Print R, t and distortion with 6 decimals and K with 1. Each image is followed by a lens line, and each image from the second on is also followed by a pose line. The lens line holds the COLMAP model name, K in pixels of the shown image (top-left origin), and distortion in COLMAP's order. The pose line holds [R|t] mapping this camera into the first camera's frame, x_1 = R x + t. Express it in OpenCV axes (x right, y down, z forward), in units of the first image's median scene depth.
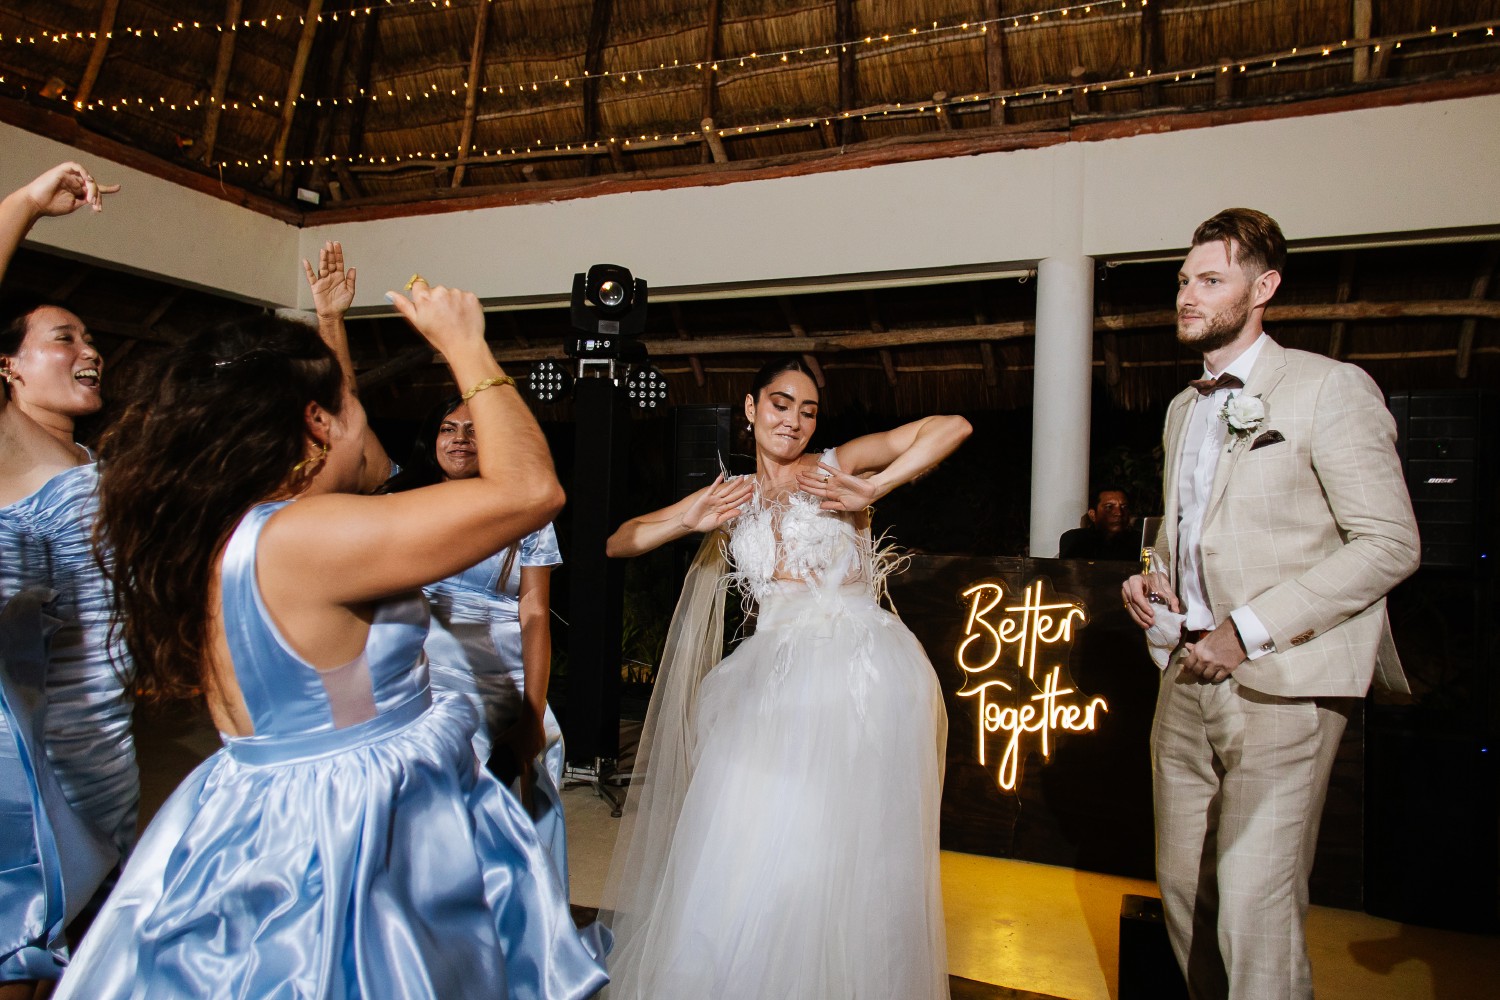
lens RADIAL K [[1083.9, 0, 748.0], [0, 1083.9, 497.9], [0, 0, 1]] dist [0.023572, -0.016353]
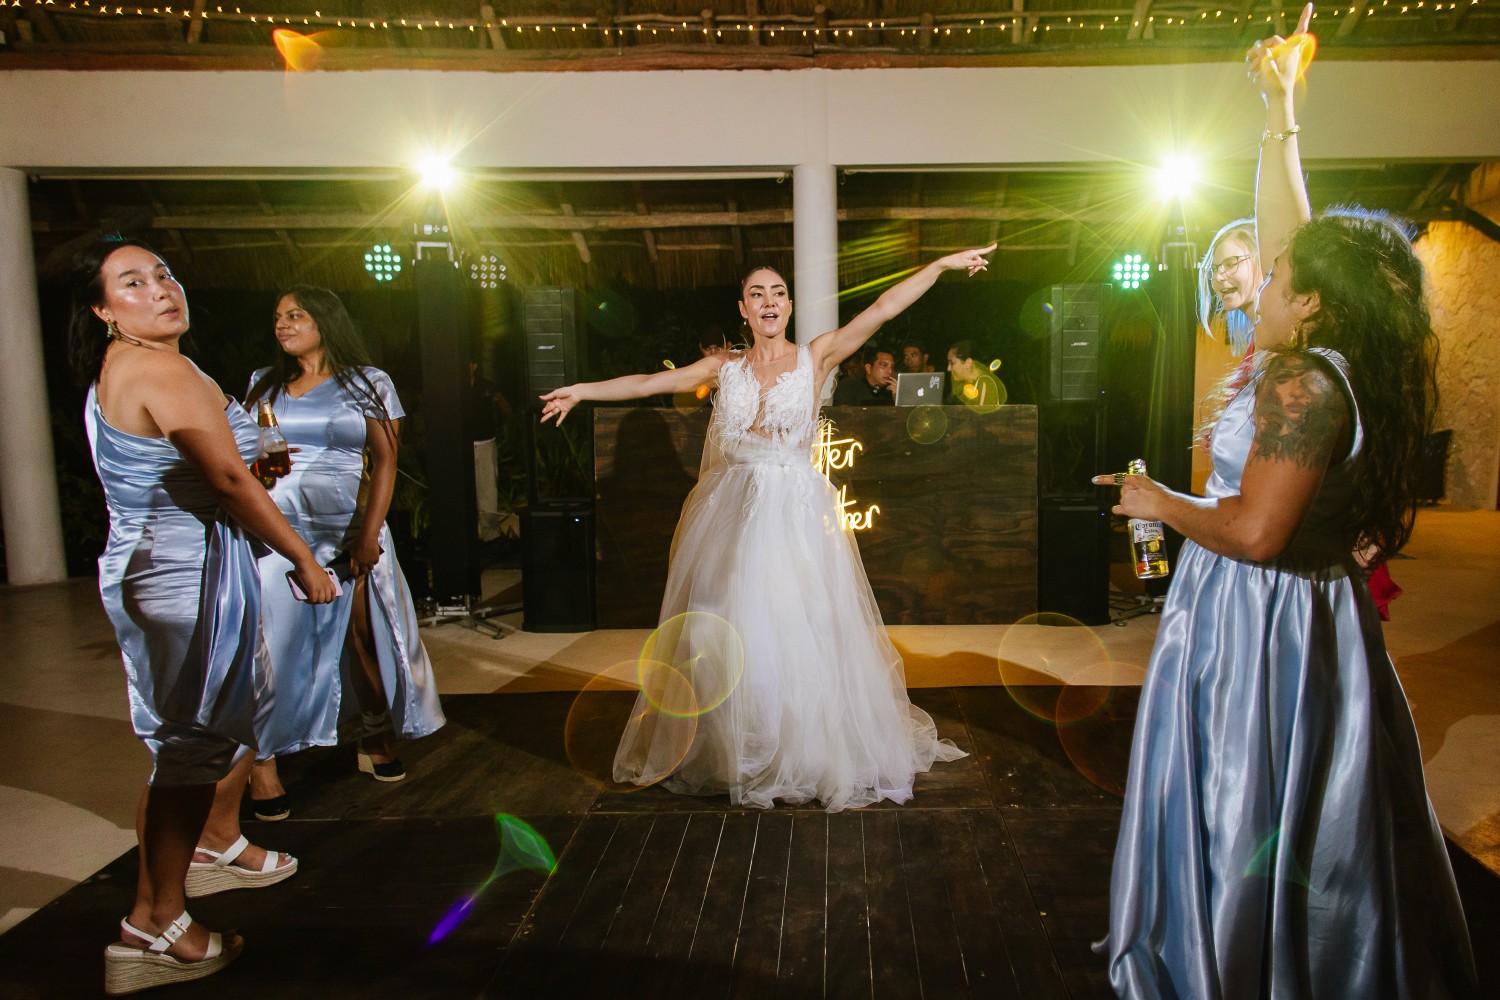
lens RADIAL K [[1083.9, 0, 750.3], [0, 1083.9, 499.6], [0, 0, 1]] dist [0.023572, -0.016353]
pose [[0.911739, -0.084324, 0.402021, -0.308500], [0.022931, 0.987625, 0.155148, -0.034342], [-0.410129, -0.132236, 0.902390, -0.152715]]
